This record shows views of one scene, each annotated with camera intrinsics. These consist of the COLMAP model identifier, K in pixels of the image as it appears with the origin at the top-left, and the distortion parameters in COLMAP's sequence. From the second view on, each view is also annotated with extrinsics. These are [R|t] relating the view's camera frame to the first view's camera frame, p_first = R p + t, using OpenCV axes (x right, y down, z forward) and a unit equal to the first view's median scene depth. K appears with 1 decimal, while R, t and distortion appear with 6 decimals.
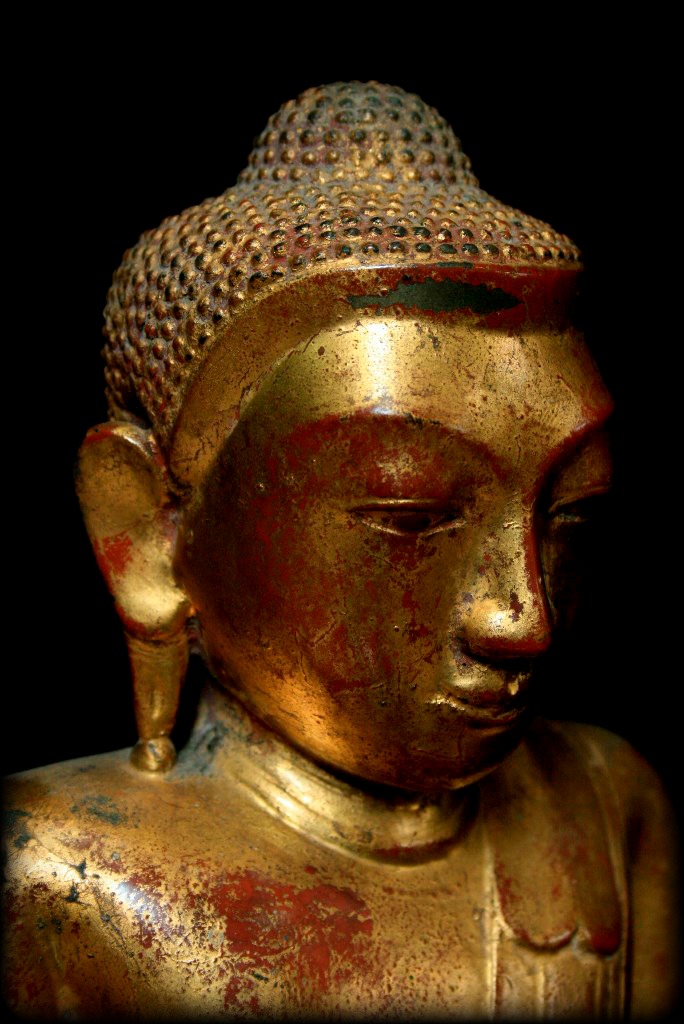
lens RADIAL K [[2246.2, 0, 341.6], [0, 2246.2, 513.5], [0, 0, 1]] dist [-0.228824, 0.000000]
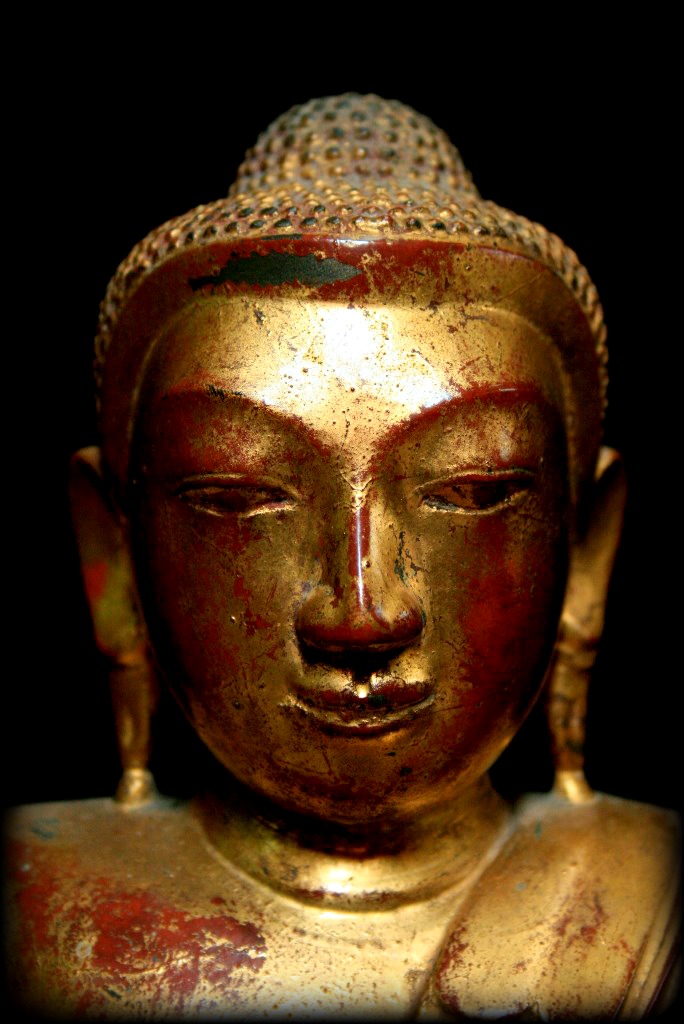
lens RADIAL K [[2627.8, 0, 343.1], [0, 2627.8, 510.2], [0, 0, 1]] dist [-0.165373, 0.000000]
pose [[0.802348, -0.064126, -0.593402, 0.712518], [-0.057505, 0.981281, -0.183795, 0.204189], [0.594080, 0.181591, 0.783641, 0.147991]]
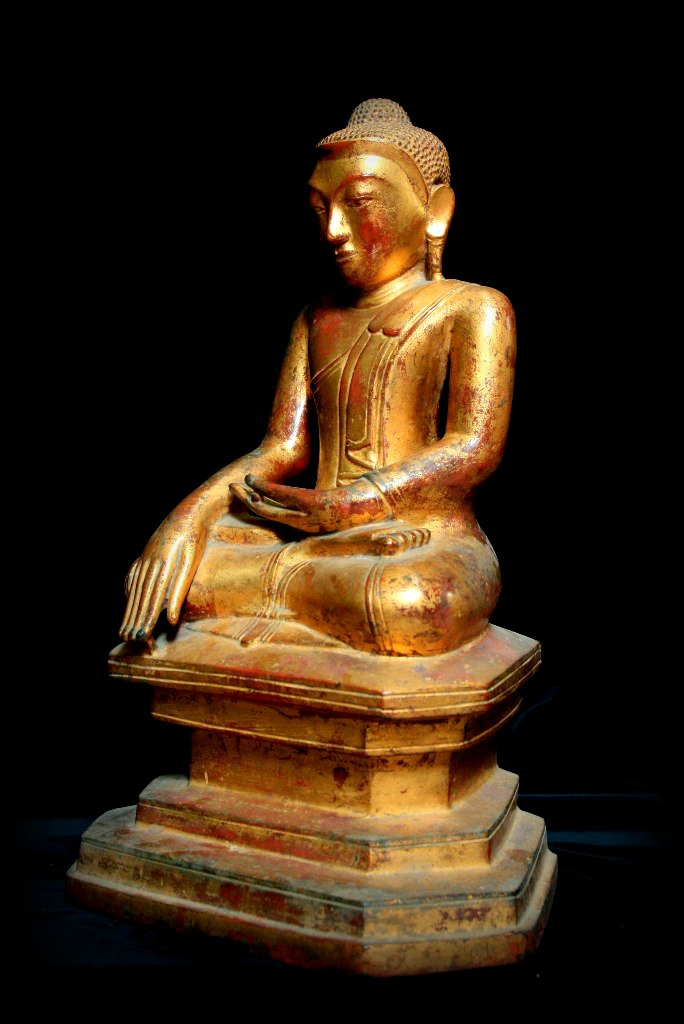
lens RADIAL K [[1628.7, 0, 342.1], [0, 1628.7, 508.8], [0, 0, 1]] dist [0.009211, 0.000000]
pose [[0.110782, 0.035621, -0.993206, 2.893842], [-0.089170, 0.995683, 0.025764, 0.445102], [0.989836, 0.085710, 0.113480, 0.740224]]
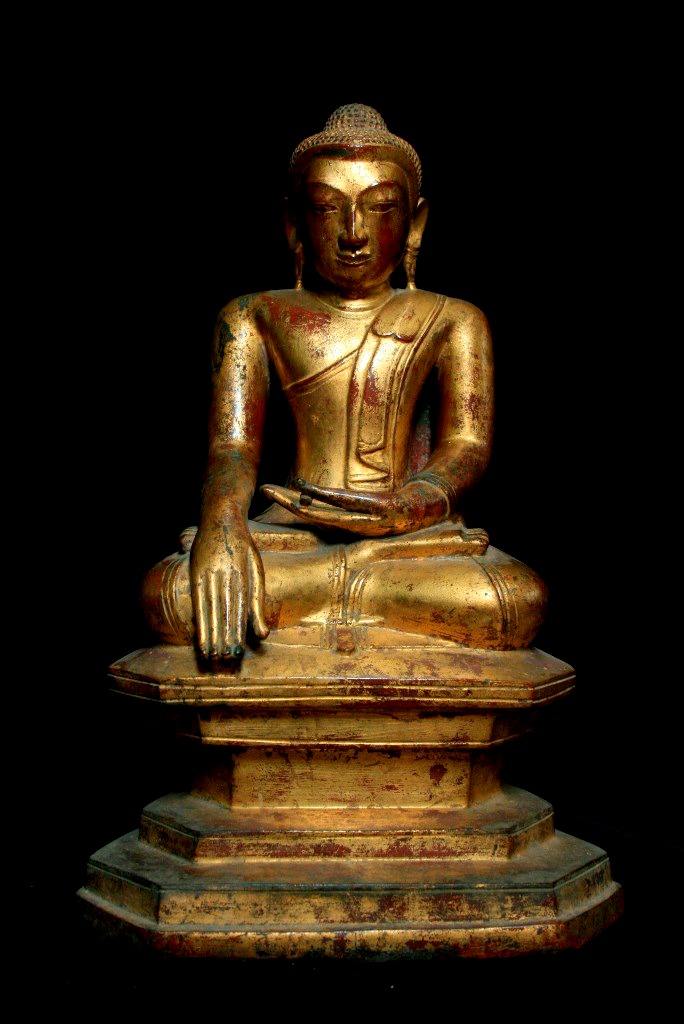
lens RADIAL K [[1628.7, 0, 341.8], [0, 1628.7, 514.7], [0, 0, 1]] dist [0.009211, 0.000000]
pose [[0.775194, 0.034511, -0.630780, 1.845604], [-0.067276, 0.997338, -0.028113, 0.604757], [0.628131, 0.064229, 0.775452, -1.151896]]
